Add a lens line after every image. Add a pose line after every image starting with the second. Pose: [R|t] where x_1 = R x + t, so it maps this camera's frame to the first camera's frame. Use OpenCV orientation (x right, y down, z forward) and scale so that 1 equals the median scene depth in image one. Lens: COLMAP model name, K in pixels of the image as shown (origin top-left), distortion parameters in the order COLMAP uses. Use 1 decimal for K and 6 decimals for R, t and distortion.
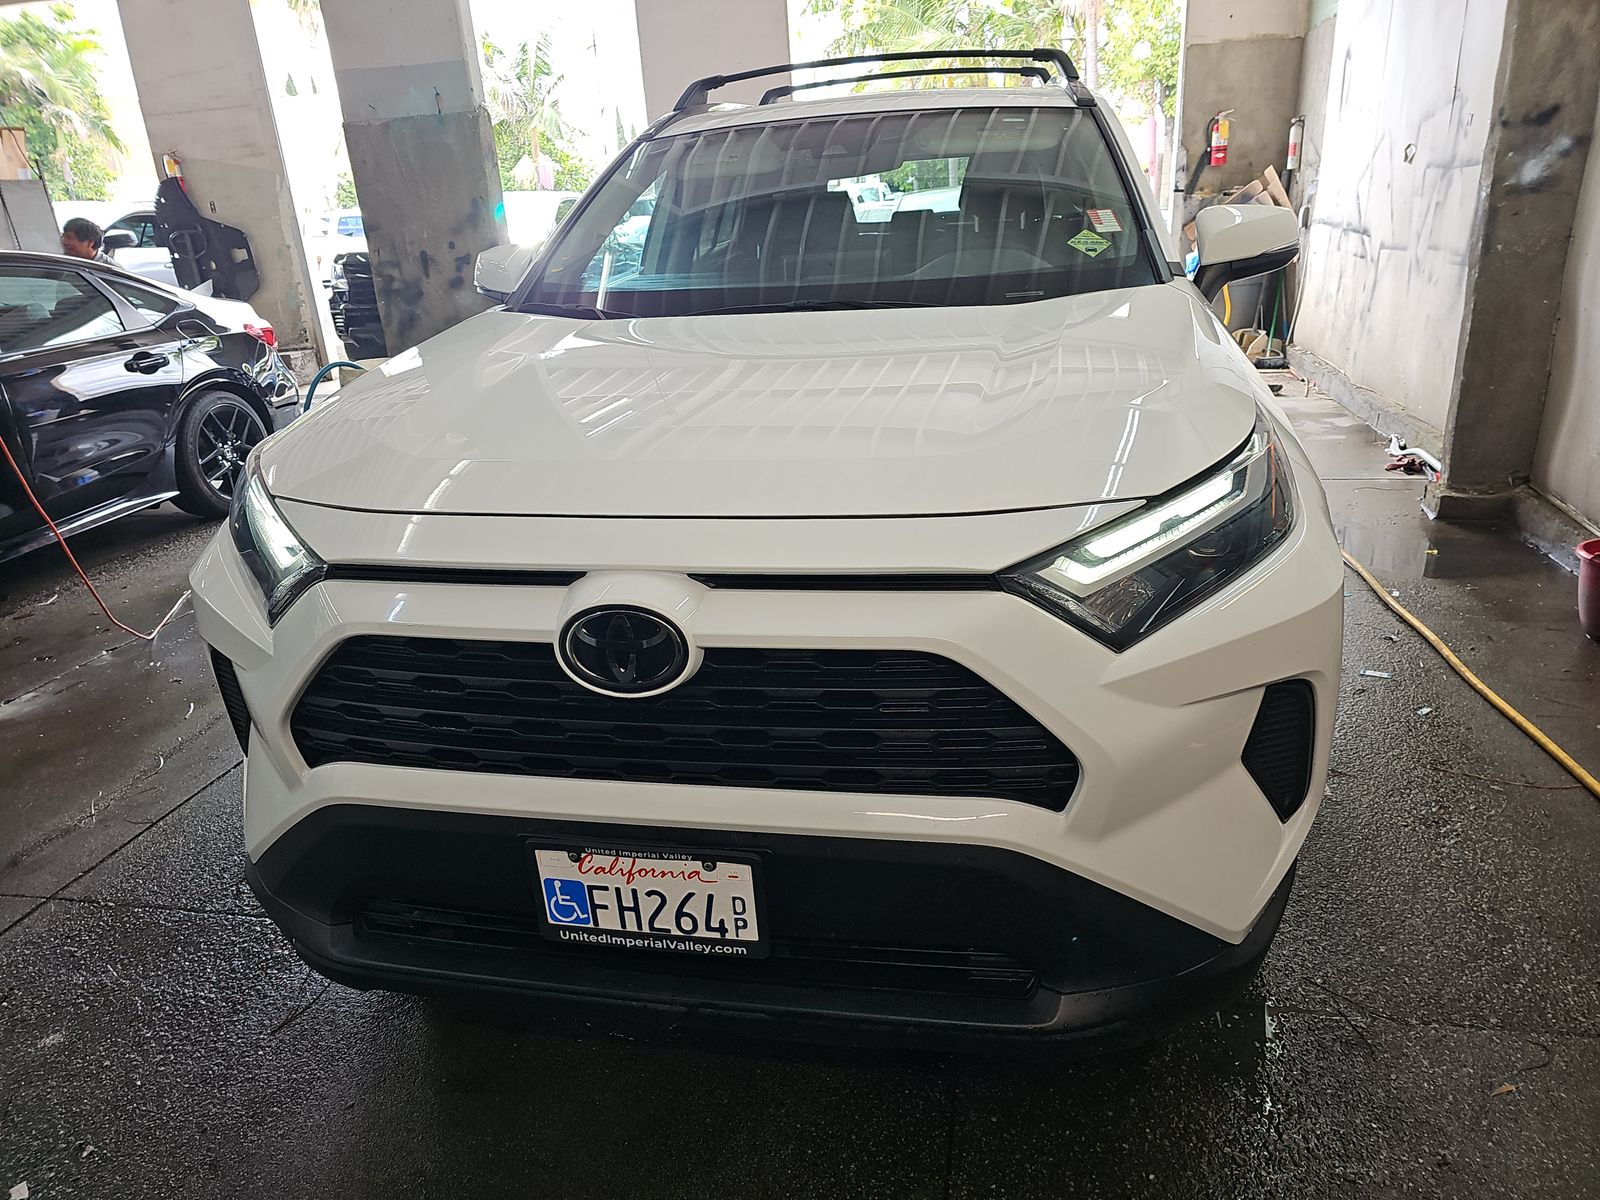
lens RADIAL K [[1082.1, 0, 801.0], [0, 1082.1, 594.1], [0, 0, 1]] dist [0.042794, -0.010026]
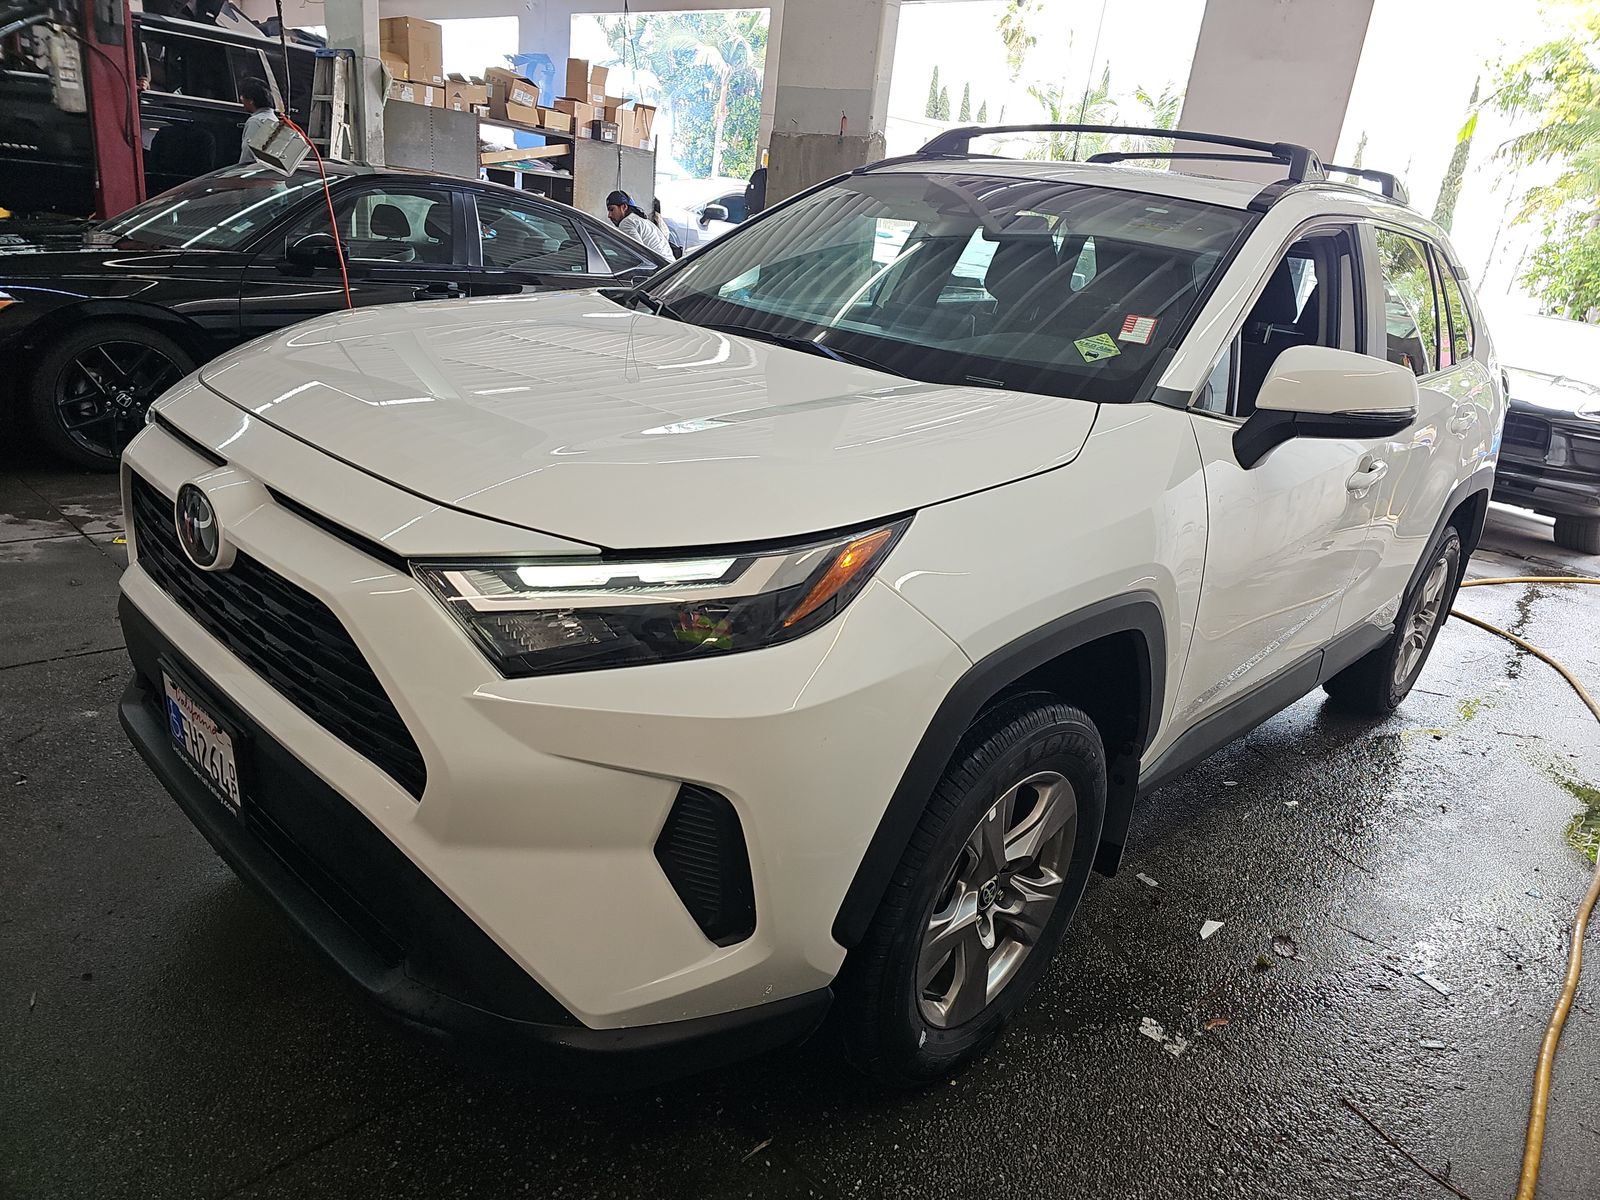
lens RADIAL K [[1082.1, 0, 802.1], [0, 1082.1, 603.3], [0, 0, 1]] dist [0.042794, -0.010026]
pose [[0.836552, 0.332110, -0.435756, 0.872022], [-0.344557, 0.937275, 0.052869, -0.148562], [0.425982, 0.105915, 0.898511, 0.182773]]
